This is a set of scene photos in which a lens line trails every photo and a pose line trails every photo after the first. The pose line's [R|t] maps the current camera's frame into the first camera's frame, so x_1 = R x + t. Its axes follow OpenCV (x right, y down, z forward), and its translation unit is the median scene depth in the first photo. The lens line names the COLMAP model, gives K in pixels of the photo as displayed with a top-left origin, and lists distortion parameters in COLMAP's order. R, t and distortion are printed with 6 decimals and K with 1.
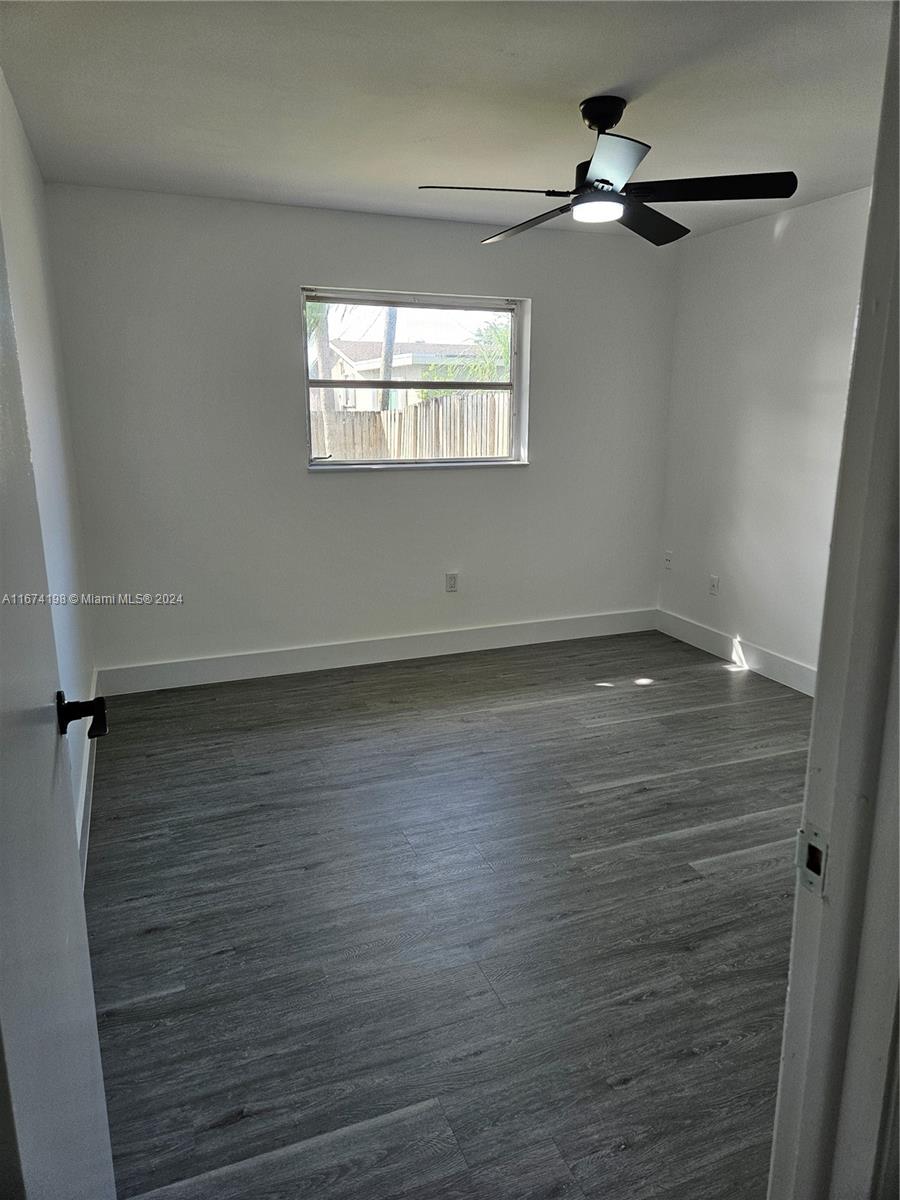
lens RADIAL K [[799.8, 0, 454.3], [0, 799.8, 598.0], [0, 0, 1]] dist [0.154234, -0.097068]
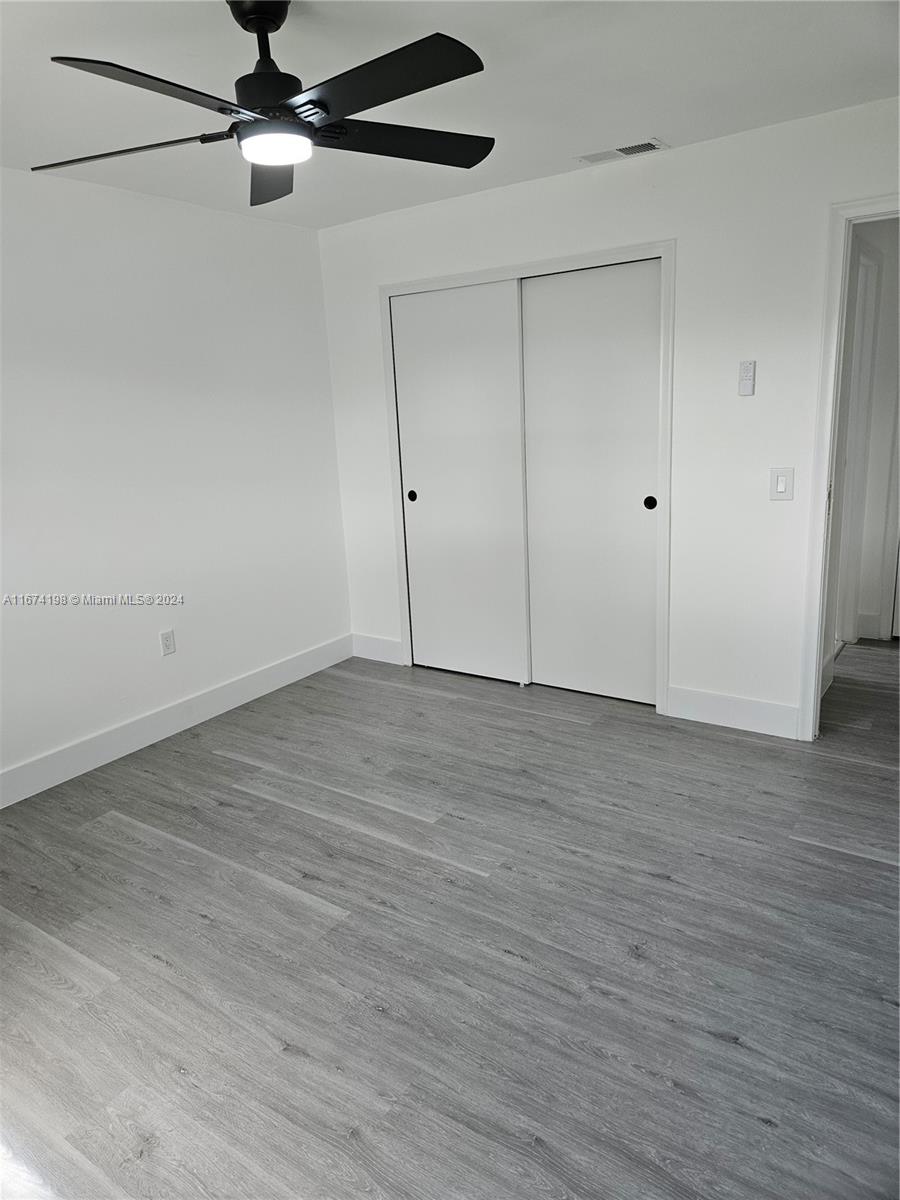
lens RADIAL K [[799.8, 0, 454.3], [0, 799.8, 598.0], [0, 0, 1]] dist [0.154234, -0.097068]
pose [[-0.558612, -0.181520, 0.809323, -0.557225], [0.236235, 0.900526, 0.365030, -0.341132], [-0.795076, 0.395100, -0.460163, 1.352770]]
